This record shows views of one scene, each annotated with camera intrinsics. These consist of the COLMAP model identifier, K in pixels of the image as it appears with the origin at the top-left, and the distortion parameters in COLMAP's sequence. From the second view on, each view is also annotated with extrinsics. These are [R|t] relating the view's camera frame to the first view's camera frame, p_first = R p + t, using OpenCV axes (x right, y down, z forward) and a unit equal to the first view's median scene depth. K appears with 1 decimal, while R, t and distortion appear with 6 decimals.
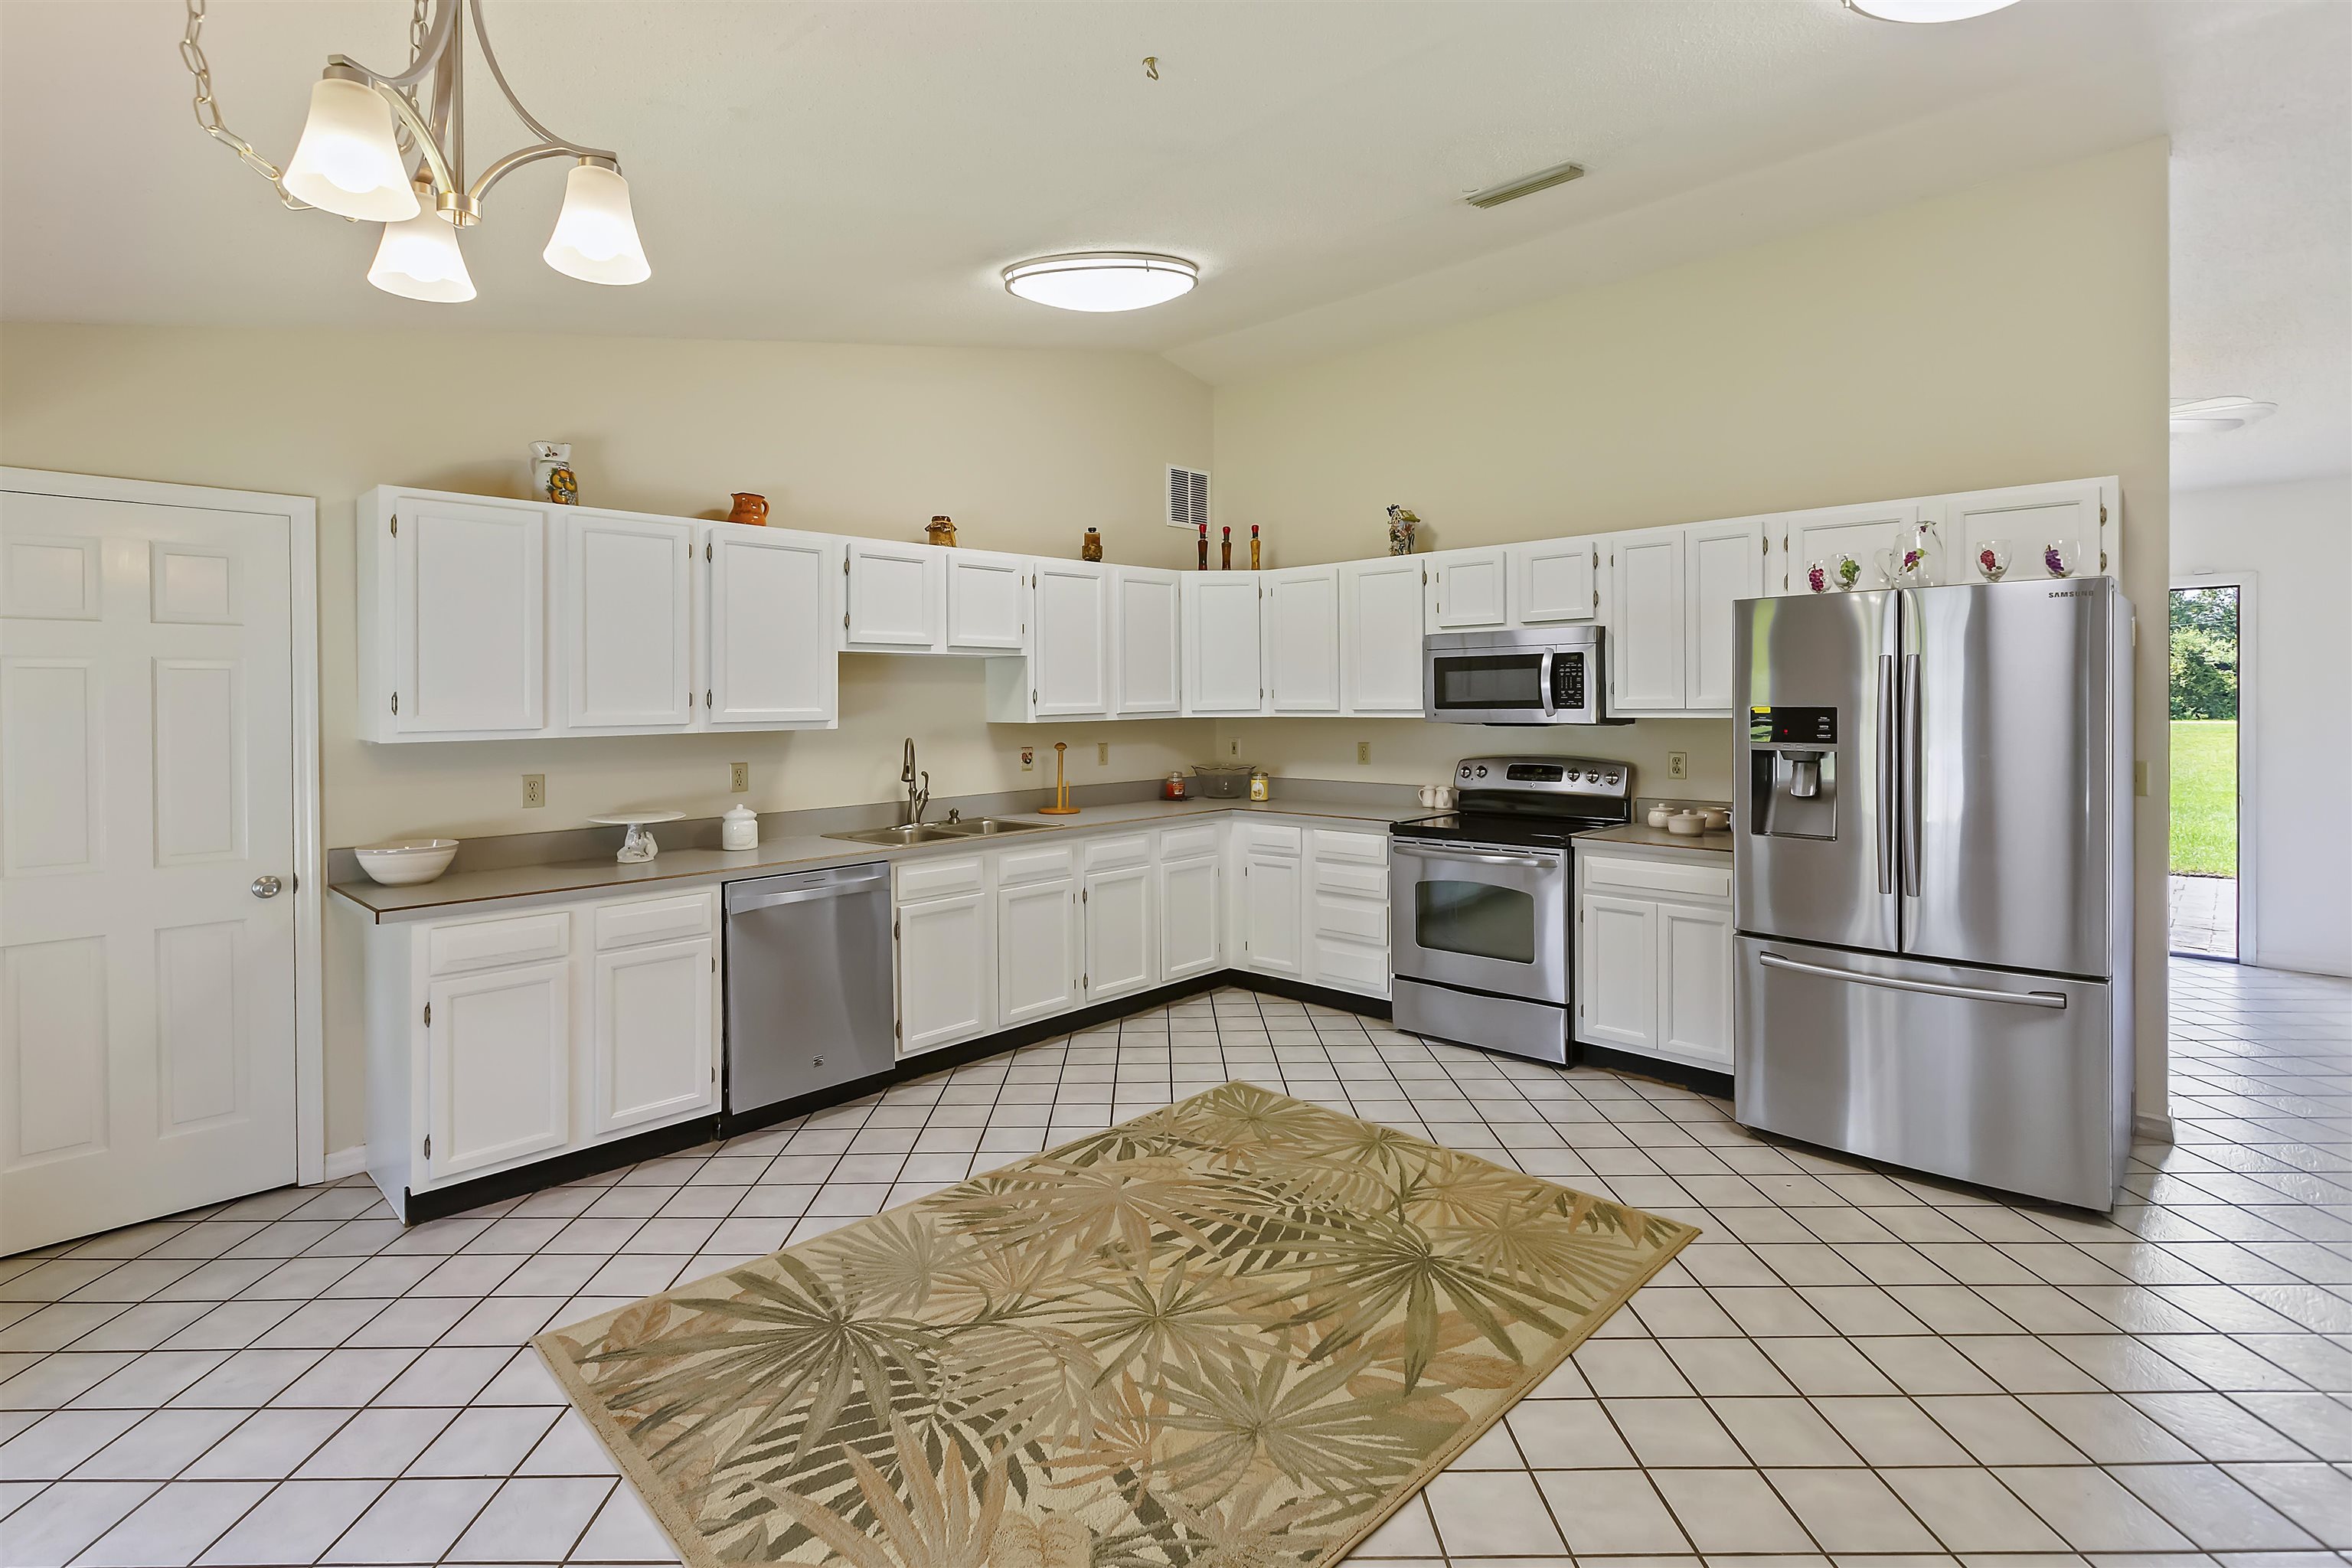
lens RADIAL K [[1094.7, 0, 1168.3], [0, 1094.7, 706.0], [0, 0, 1]] dist [-0.002533, -0.000469]
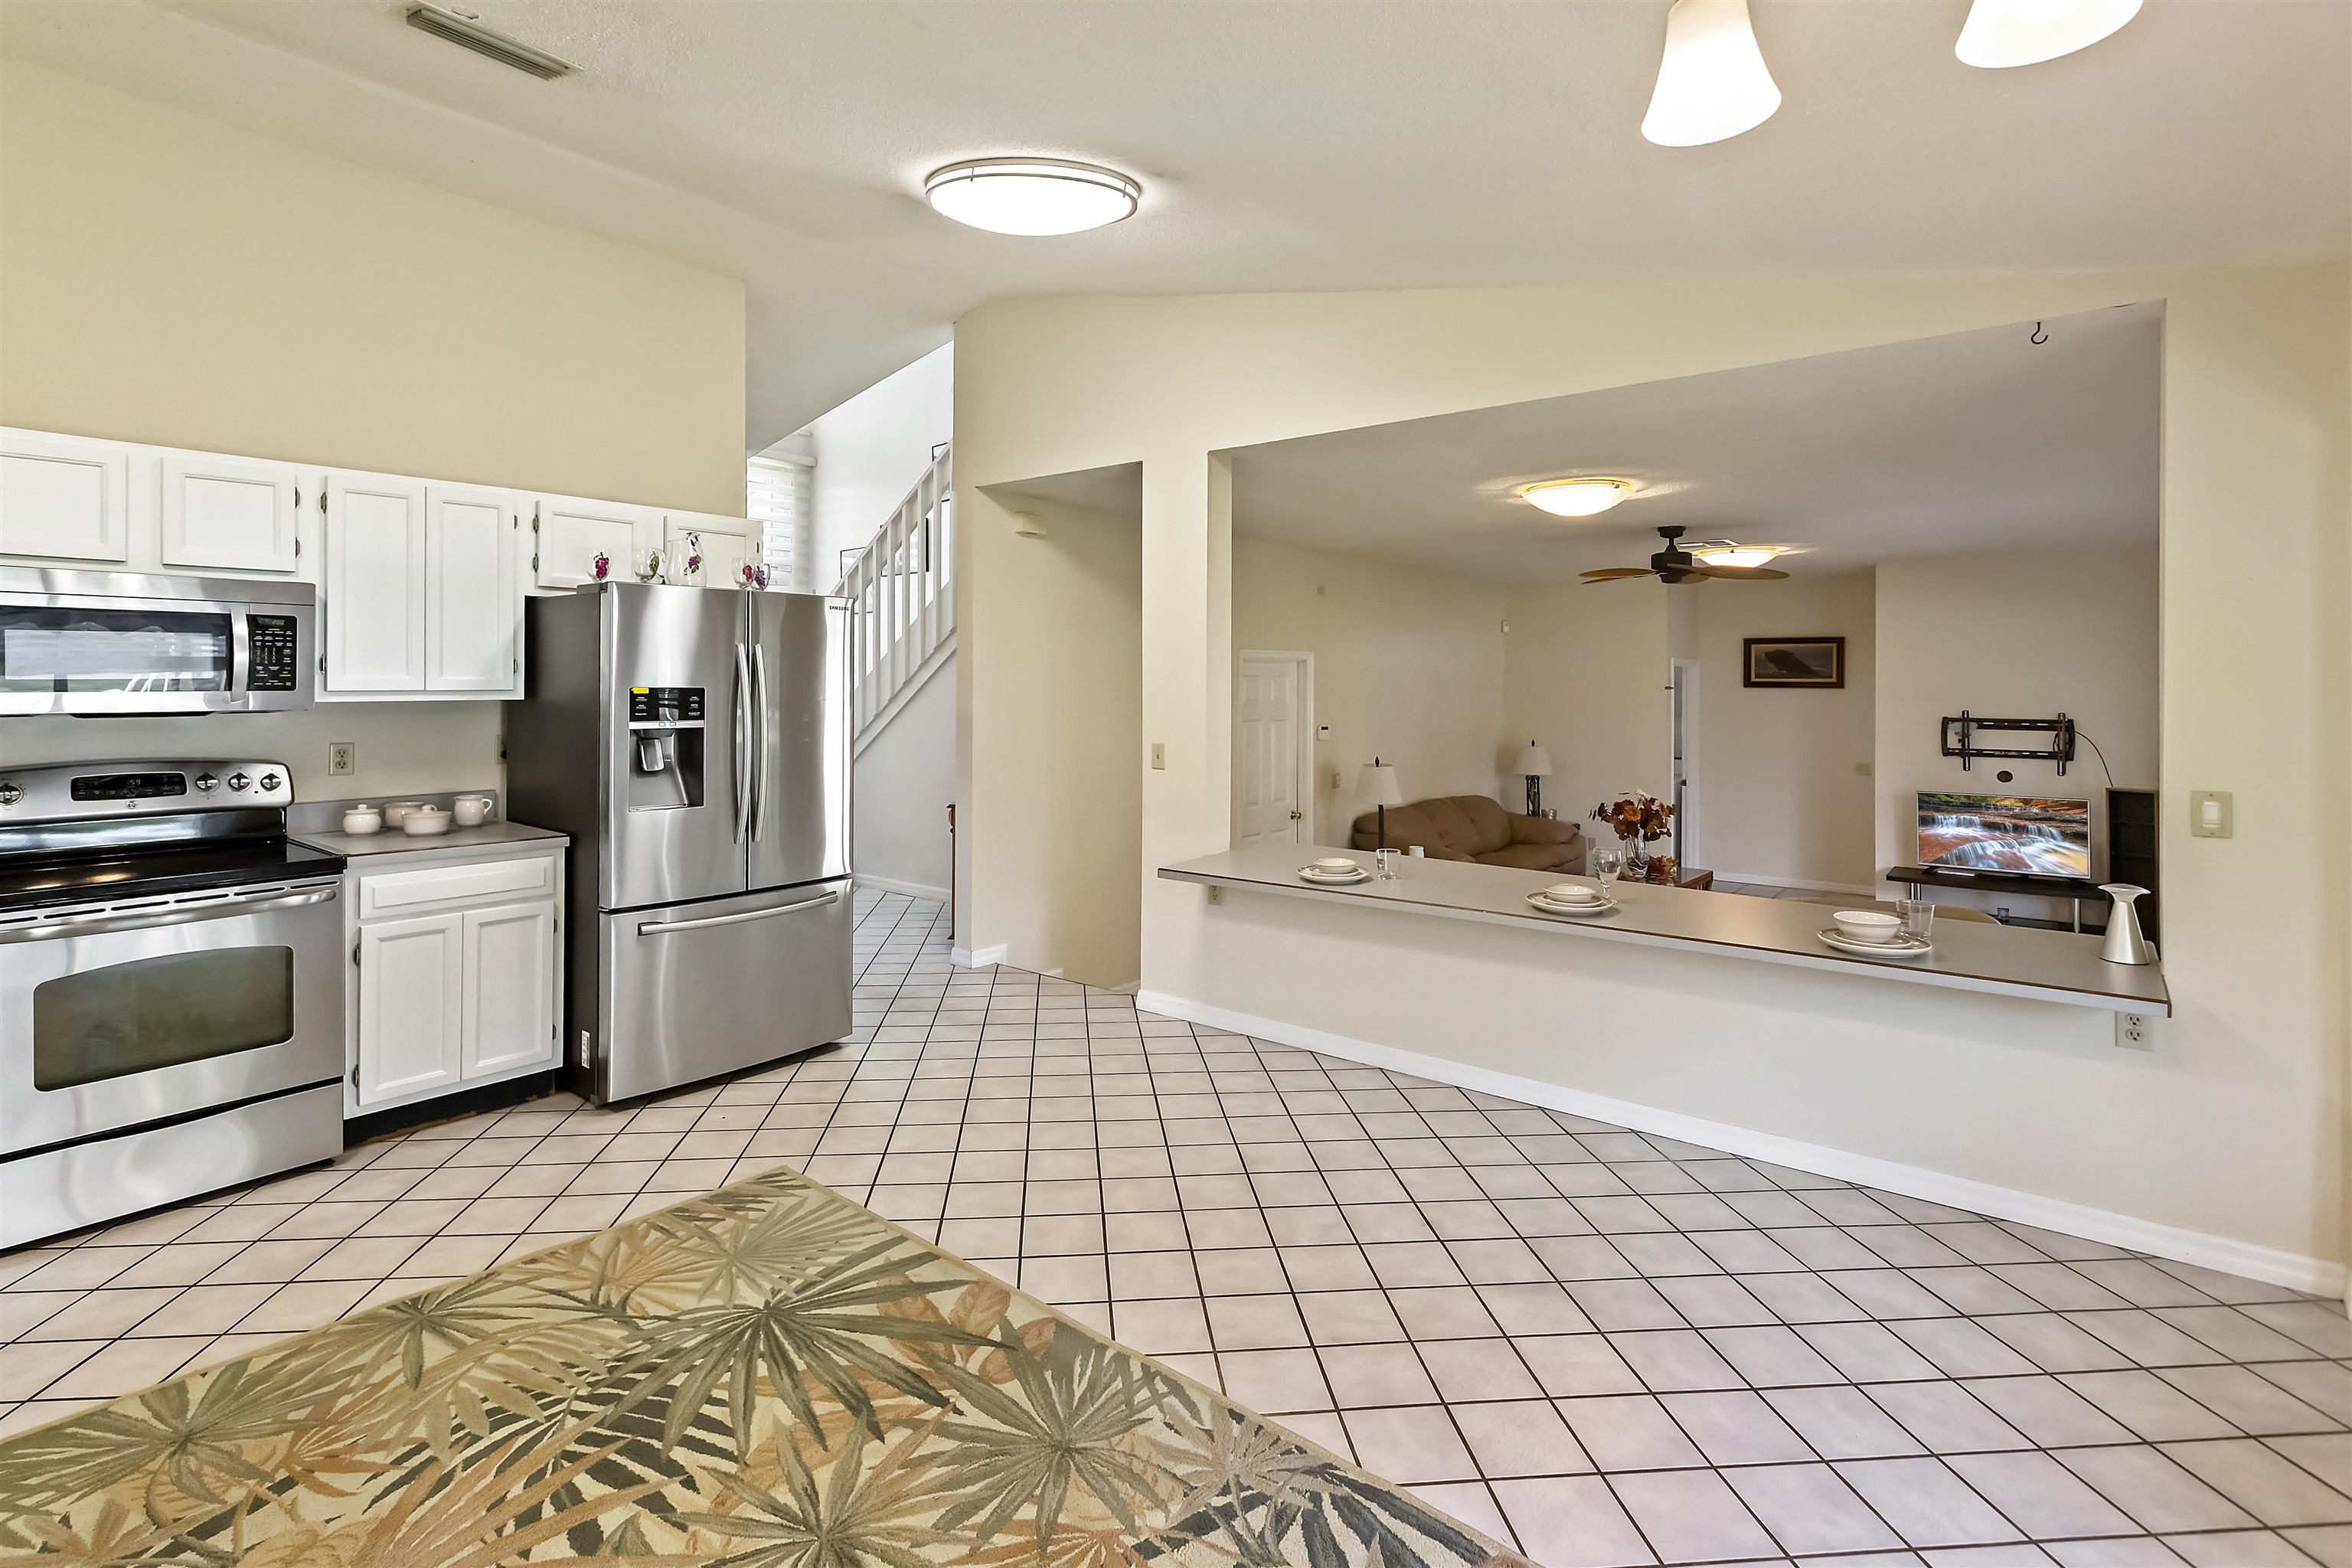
lens RADIAL K [[1123.3, 0, 1095.7], [0, 1123.3, 670.8], [0, 0, 1]] dist [-0.001218, -0.000949]
pose [[-0.043940, 0.021782, 0.998797, -0.674633], [0.002264, 0.999762, -0.021703, 0.011543], [-0.999032, 0.001308, -0.043979, 0.761824]]
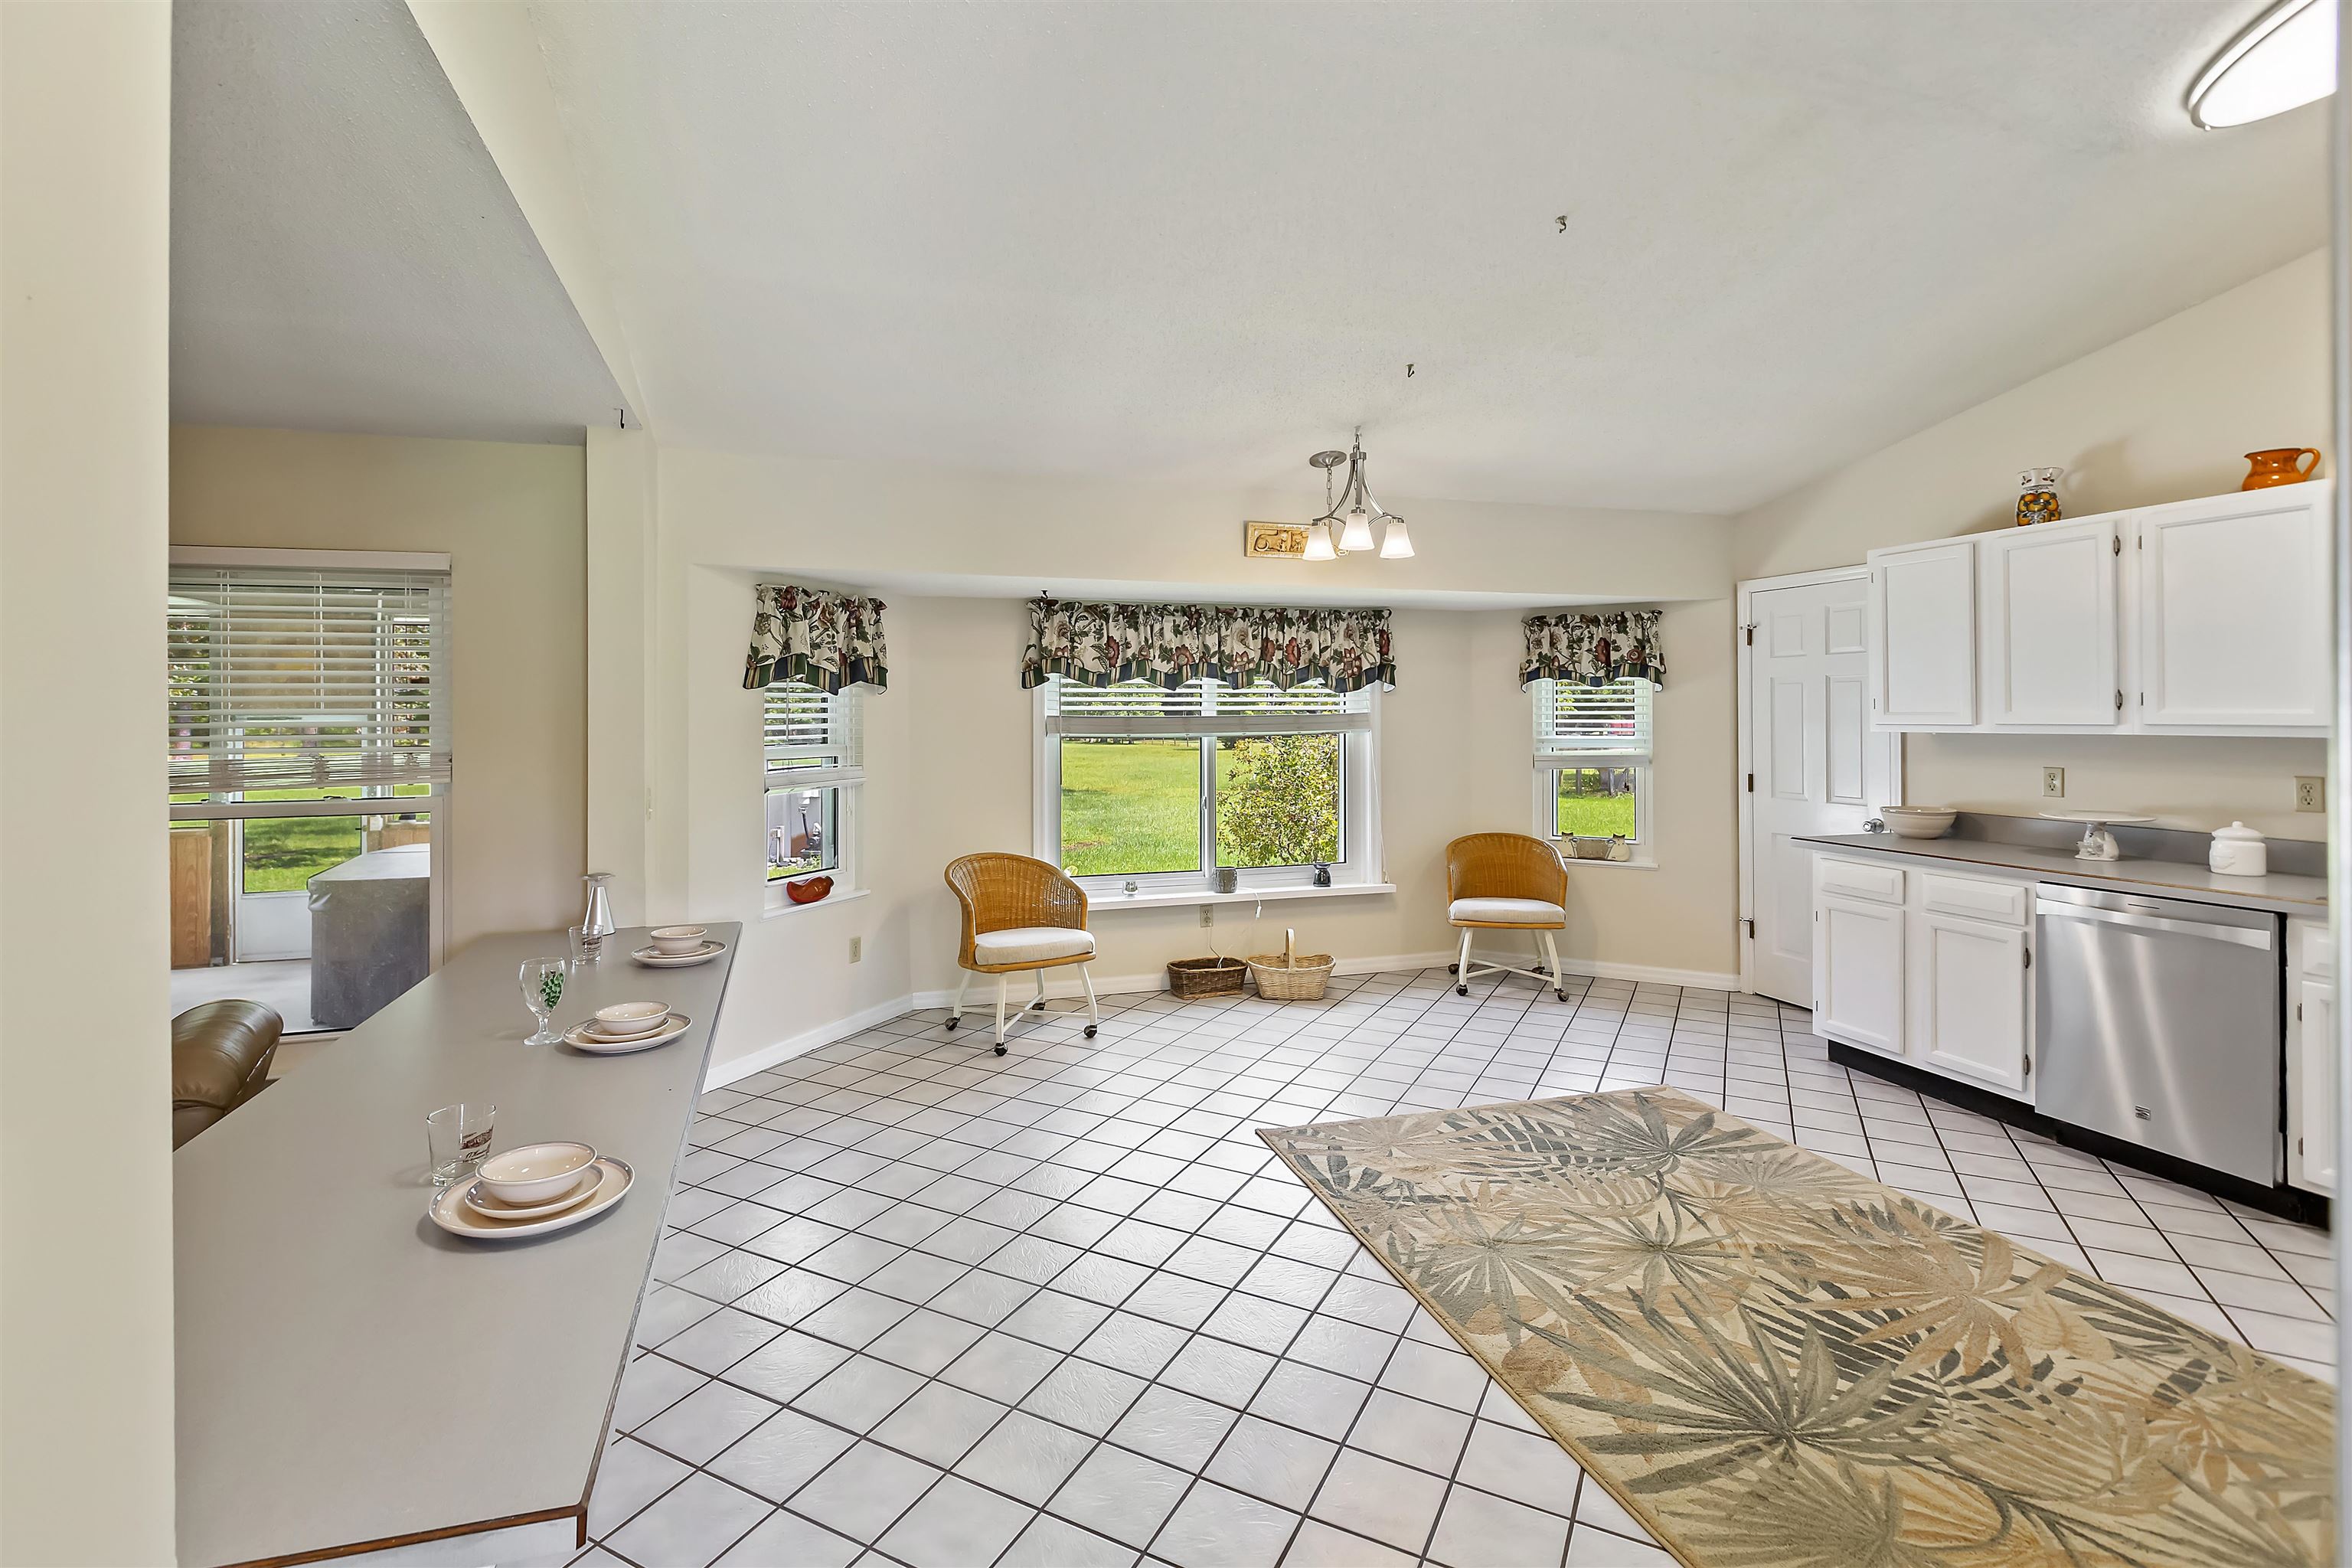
lens RADIAL K [[1094.7, 0, 1168.3], [0, 1094.7, 706.0], [0, 0, 1]] dist [-0.002533, -0.000469]
pose [[-0.453121, 0.011654, -0.891373, 1.102388], [0.005114, 0.999932, 0.010474, -0.022315], [0.891434, 0.000188, -0.453150, 0.943761]]
